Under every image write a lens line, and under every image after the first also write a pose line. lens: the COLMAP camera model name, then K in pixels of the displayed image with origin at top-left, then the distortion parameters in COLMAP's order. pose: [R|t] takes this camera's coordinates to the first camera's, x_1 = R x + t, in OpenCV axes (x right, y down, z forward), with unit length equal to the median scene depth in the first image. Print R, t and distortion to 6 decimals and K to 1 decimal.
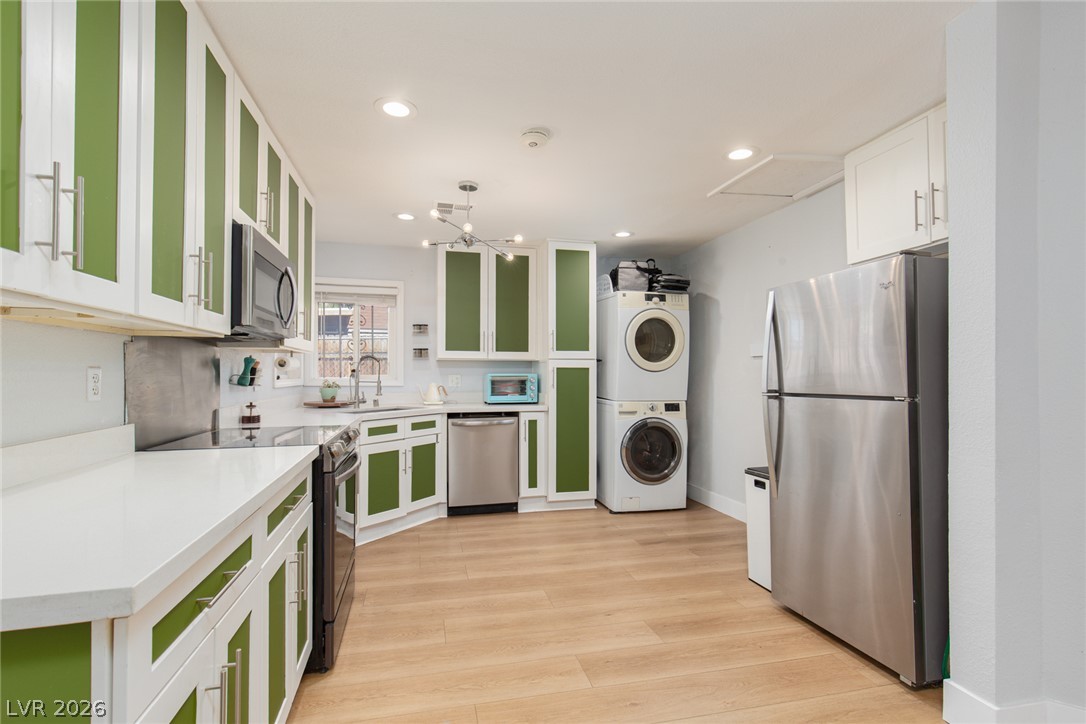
lens RADIAL K [[514.7, 0, 544.7], [0, 514.7, 367.5], [0, 0, 1]] dist [0.002663, -0.000061]
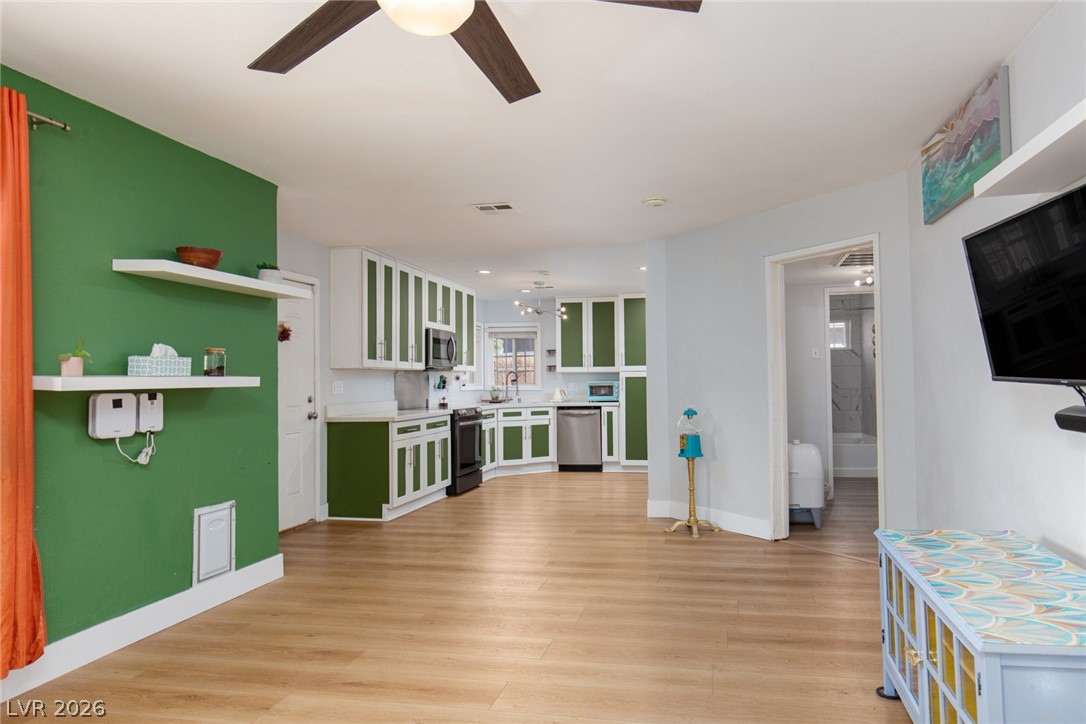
lens RADIAL K [[703.4, 0, 590.9], [0, 703.4, 368.7], [0, 0, 1]] dist [0.004709, 0.001141]
pose [[0.913009, -0.018621, -0.407513, 0.786608], [0.016504, 0.999826, -0.008710, -0.008309], [0.407605, 0.001227, 0.913158, -0.942174]]
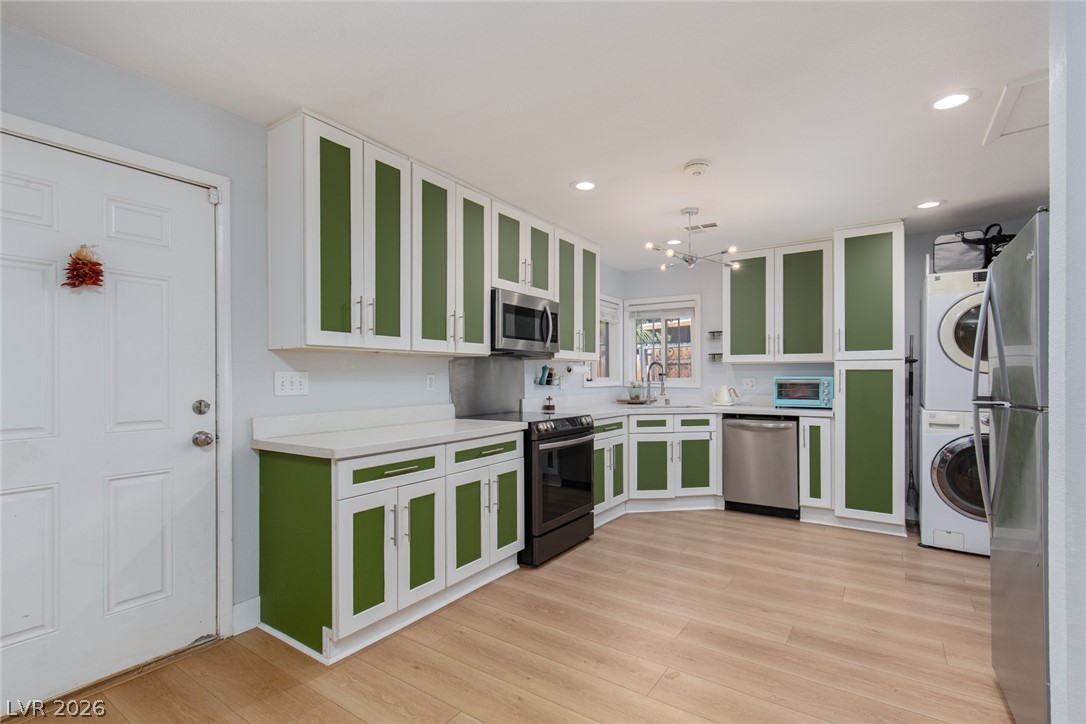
lens RADIAL K [[510.5, 0, 518.6], [0, 510.5, 376.8], [0, 0, 1]] dist [0.002039, -0.000019]
pose [[0.650433, -0.002055, -0.759561, 0.336325], [0.010830, 0.999920, 0.006569, 0.000326], [0.759486, -0.012499, 0.650403, -0.018034]]
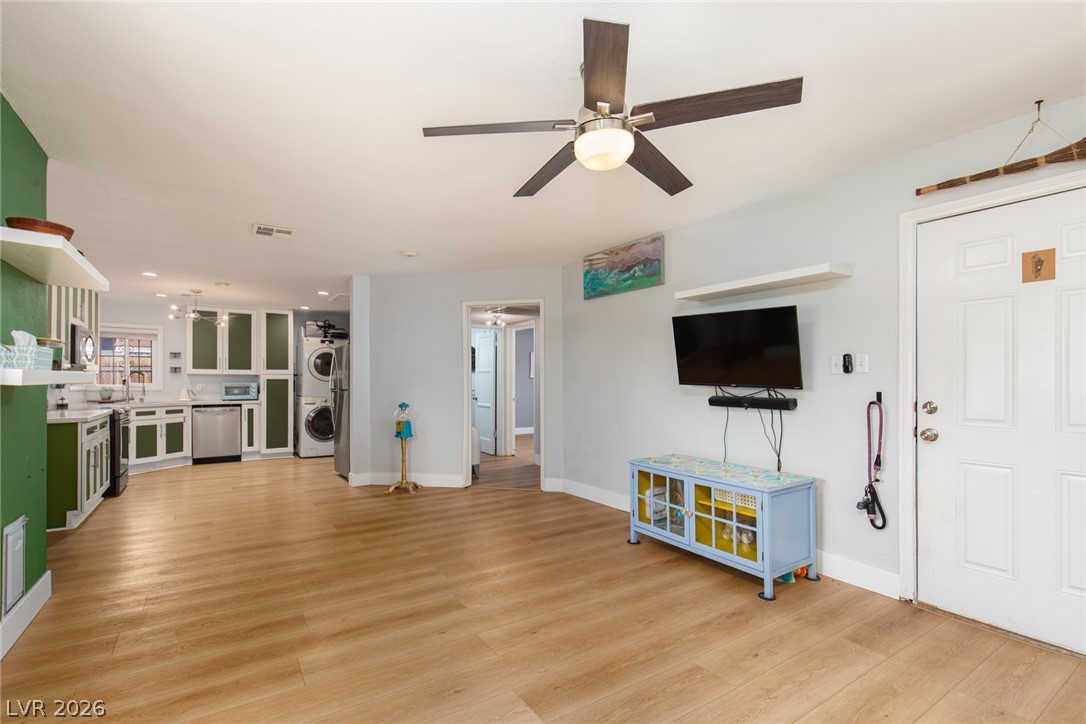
lens RADIAL K [[507.4, 0, 568.5], [0, 507.4, 381.7], [0, 0, 1]] dist [0.000069, -0.000324]
pose [[0.930020, -0.000133, 0.367509, 0.357337], [-0.003132, 0.999961, 0.008287, -0.009194], [-0.367495, -0.008859, 0.929983, -1.043892]]
